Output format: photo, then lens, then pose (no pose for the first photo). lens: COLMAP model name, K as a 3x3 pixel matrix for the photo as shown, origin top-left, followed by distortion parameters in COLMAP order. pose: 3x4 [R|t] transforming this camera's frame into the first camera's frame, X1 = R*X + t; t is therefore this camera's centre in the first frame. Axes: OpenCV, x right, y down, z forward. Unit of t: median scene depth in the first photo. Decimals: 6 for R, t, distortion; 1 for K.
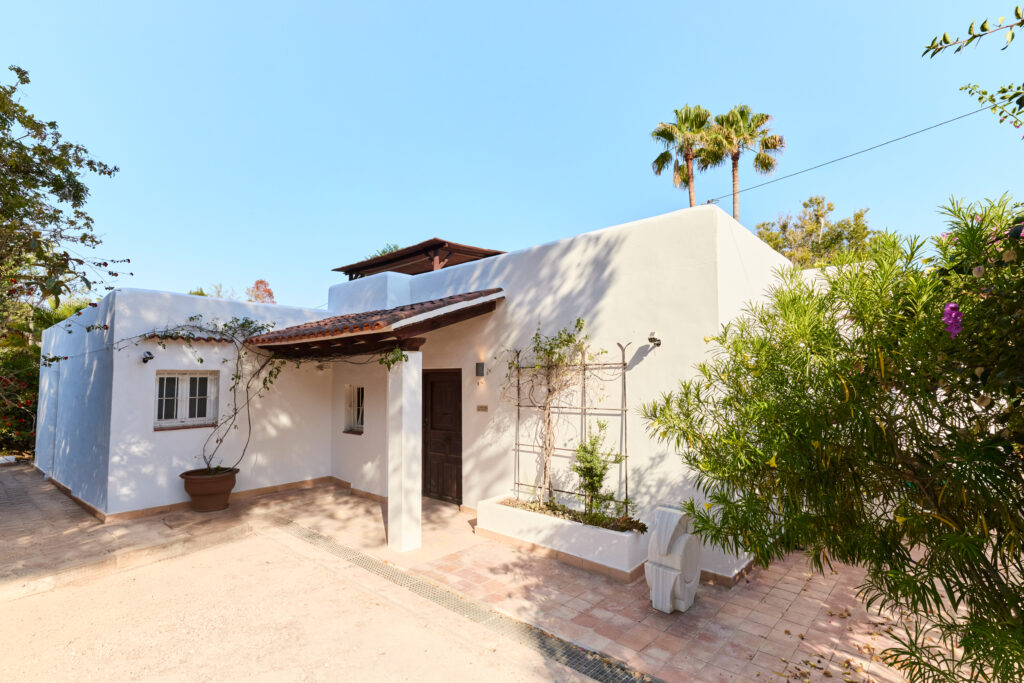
lens RADIAL K [[489.7, 0, 513.0], [0, 489.7, 345.8], [0, 0, 1]] dist [-0.003460, -0.000162]
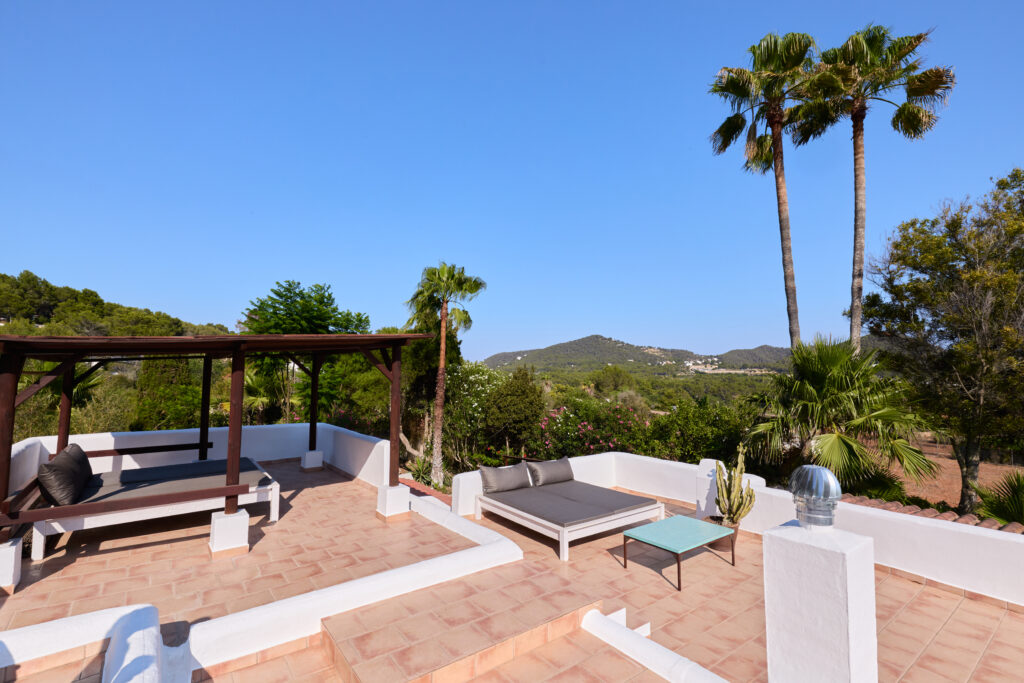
lens RADIAL K [[478.1, 0, 511.3], [0, 478.1, 345.8], [0, 0, 1]] dist [0.001234, 0.000532]
pose [[0.983688, -0.003763, -0.179844, 0.138375], [0.003926, 0.999992, 0.000550, -0.100867], [0.179840, -0.001247, 0.983695, 0.342201]]
